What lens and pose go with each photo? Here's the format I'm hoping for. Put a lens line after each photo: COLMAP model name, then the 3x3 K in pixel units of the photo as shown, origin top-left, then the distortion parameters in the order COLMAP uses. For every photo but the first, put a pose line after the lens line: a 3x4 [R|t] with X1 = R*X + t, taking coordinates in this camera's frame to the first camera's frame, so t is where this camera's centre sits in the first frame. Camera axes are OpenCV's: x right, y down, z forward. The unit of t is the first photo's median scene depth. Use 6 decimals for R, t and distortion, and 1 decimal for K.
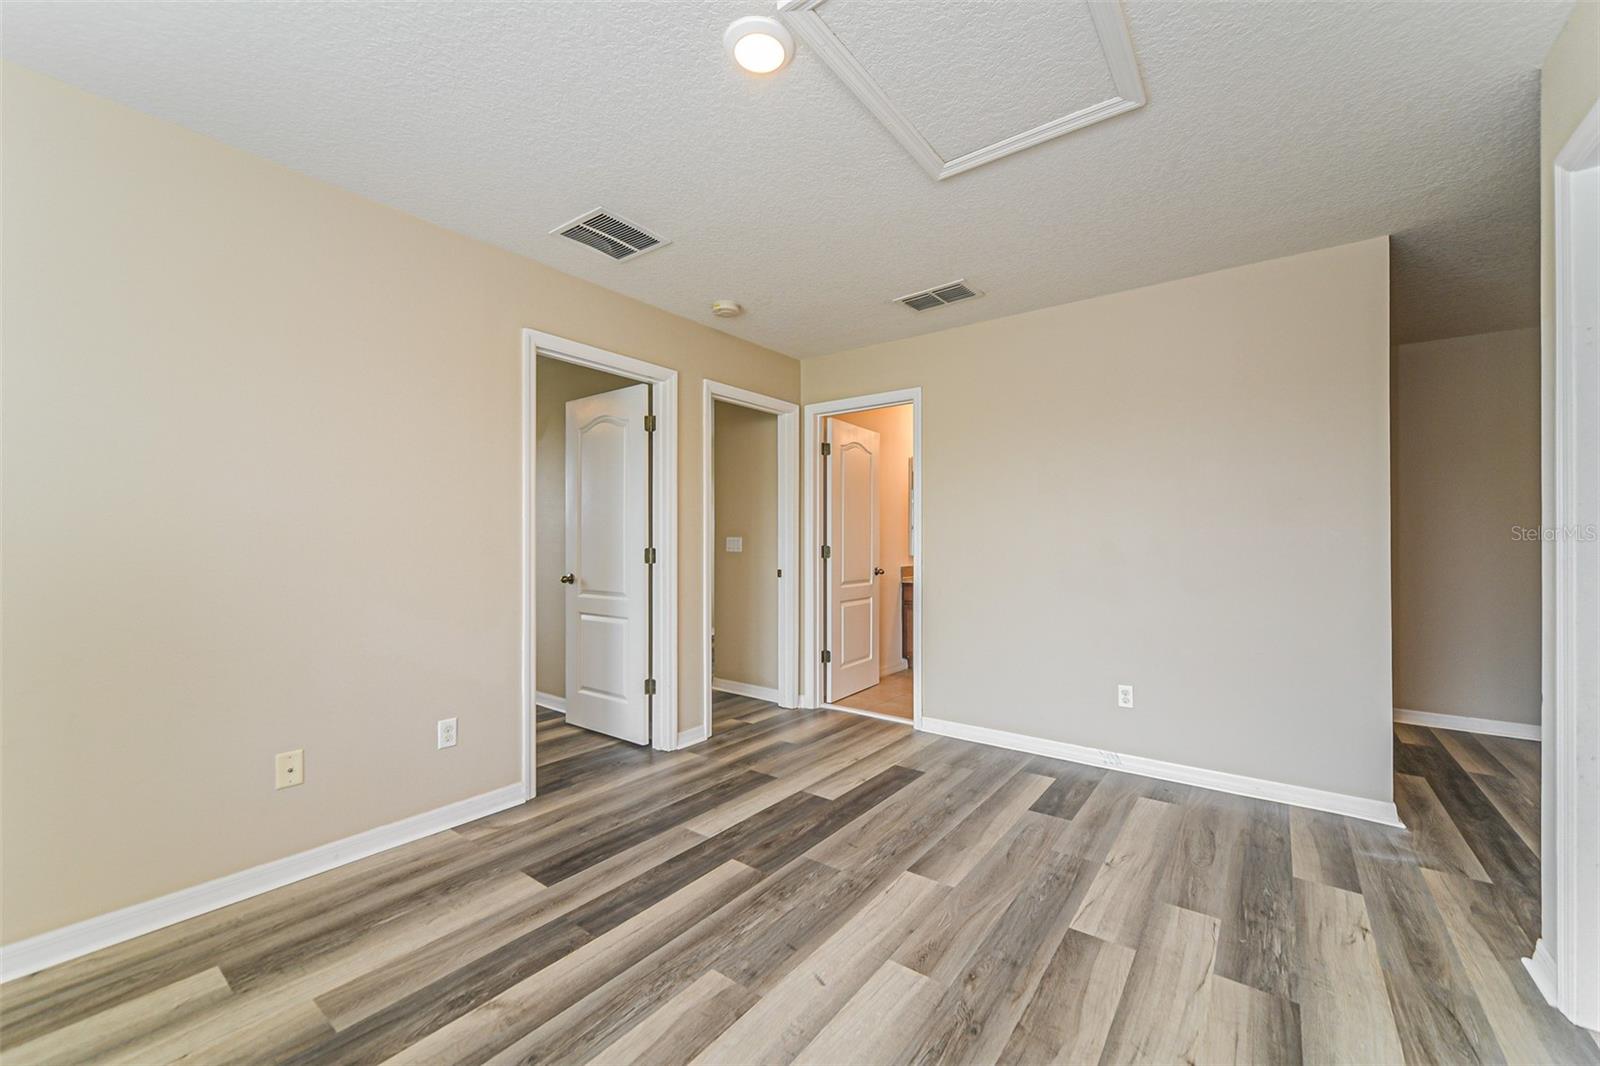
lens RADIAL K [[630.3, 0, 788.5], [0, 630.3, 540.4], [0, 0, 1]] dist [0.001205, 0.000624]
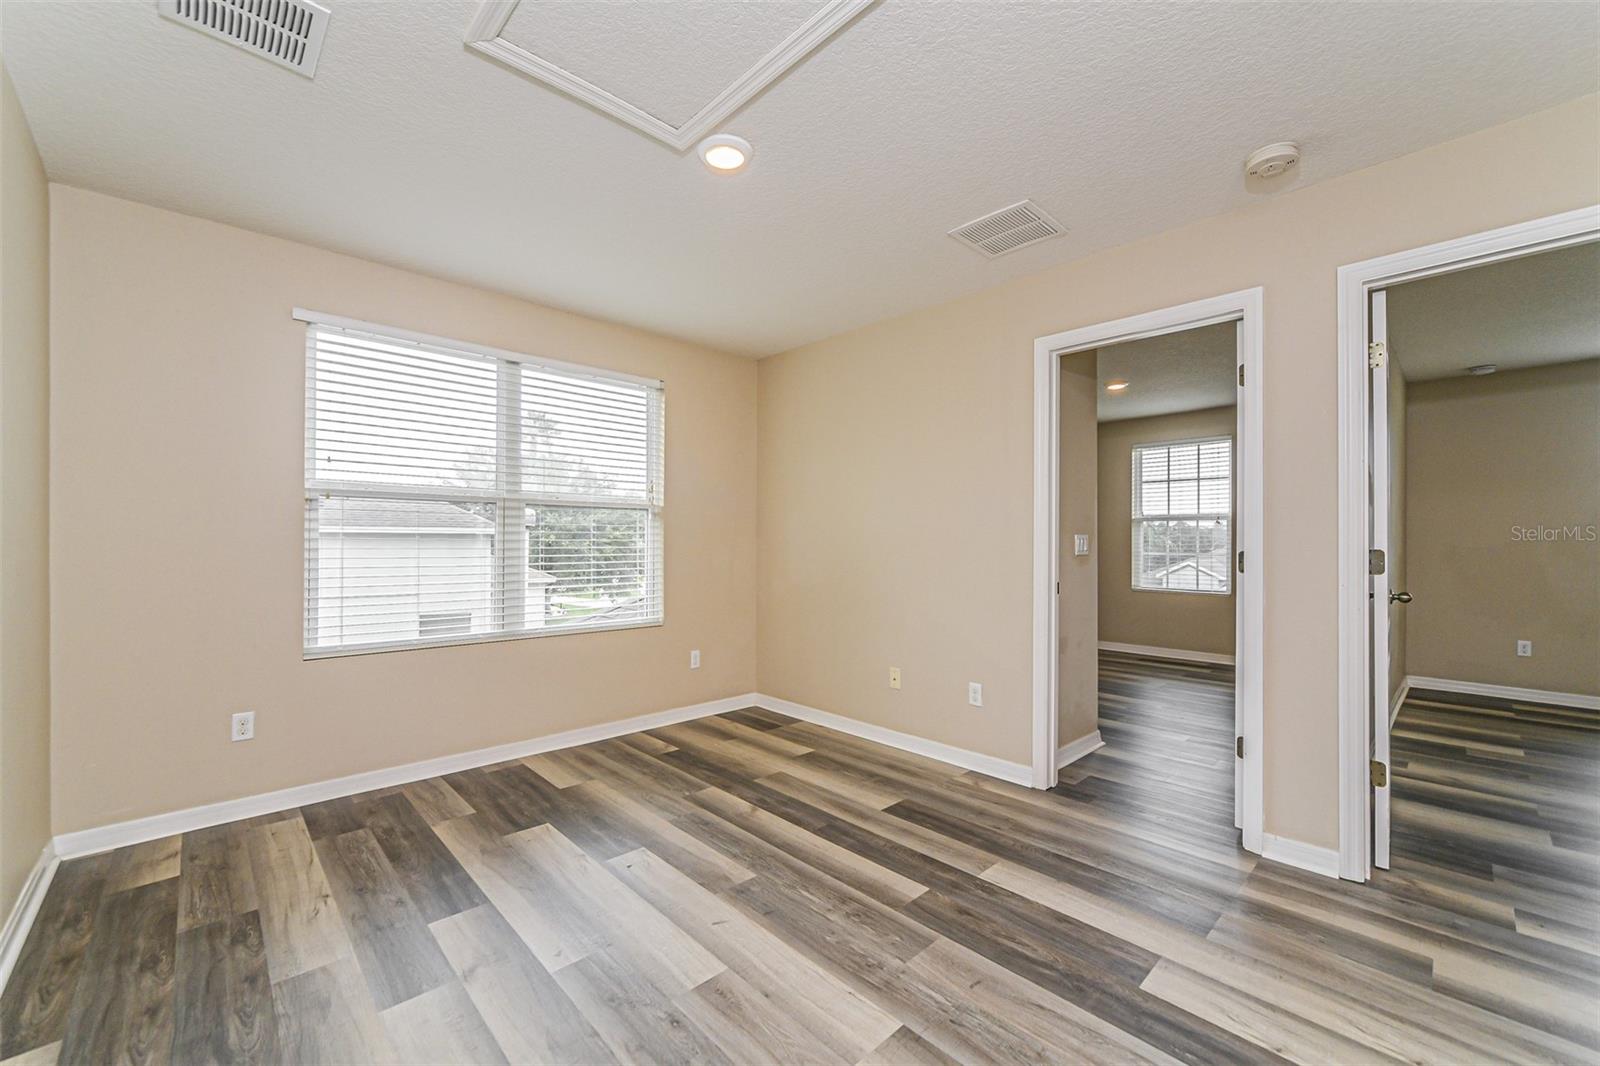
lens RADIAL K [[630.3, 0, 808.3], [0, 630.3, 537.4], [0, 0, 1]] dist [0.001205, 0.000624]
pose [[-0.138853, -0.008567, -0.990276, 0.920771], [-0.001644, 0.999963, -0.008420, 0.005965], [0.990312, 0.000458, -0.138862, 1.041007]]
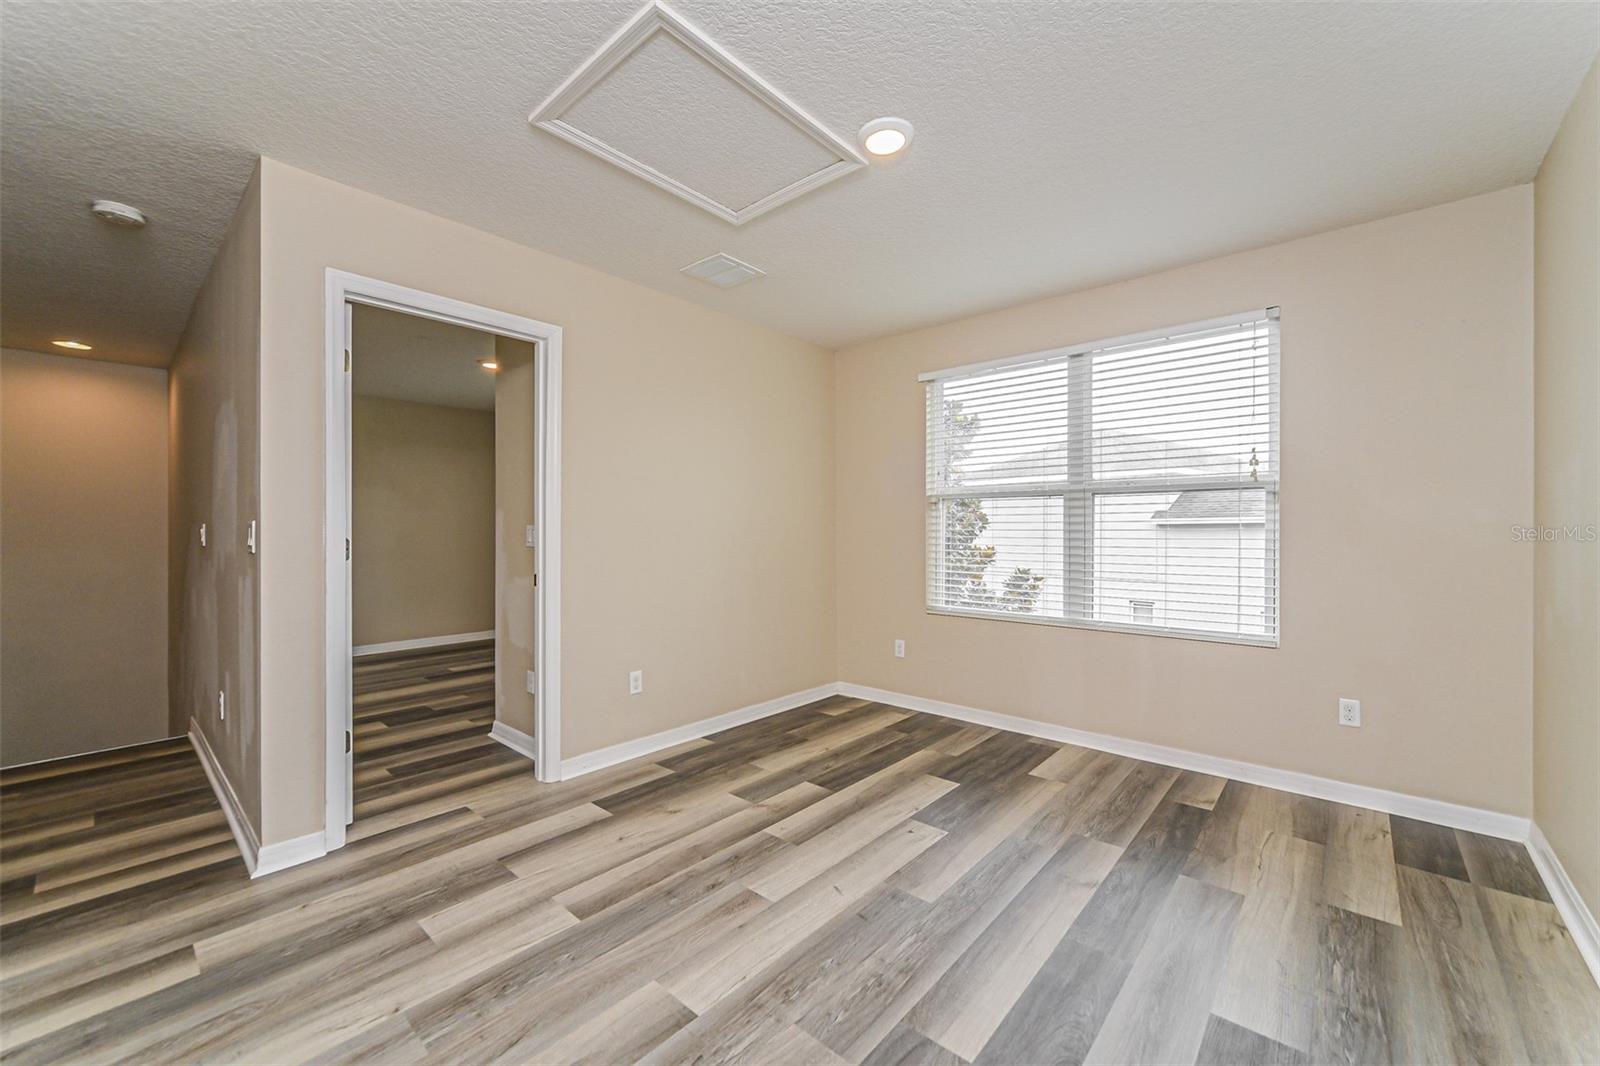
lens RADIAL K [[630.3, 0, 804.9], [0, 630.3, 531.1], [0, 0, 1]] dist [0.001205, 0.000624]
pose [[-0.998881, 0.000998, 0.047294, 0.042761], [0.000904, 0.999998, -0.002024, 0.005949], [-0.047296, -0.001979, -0.998879, 1.752482]]
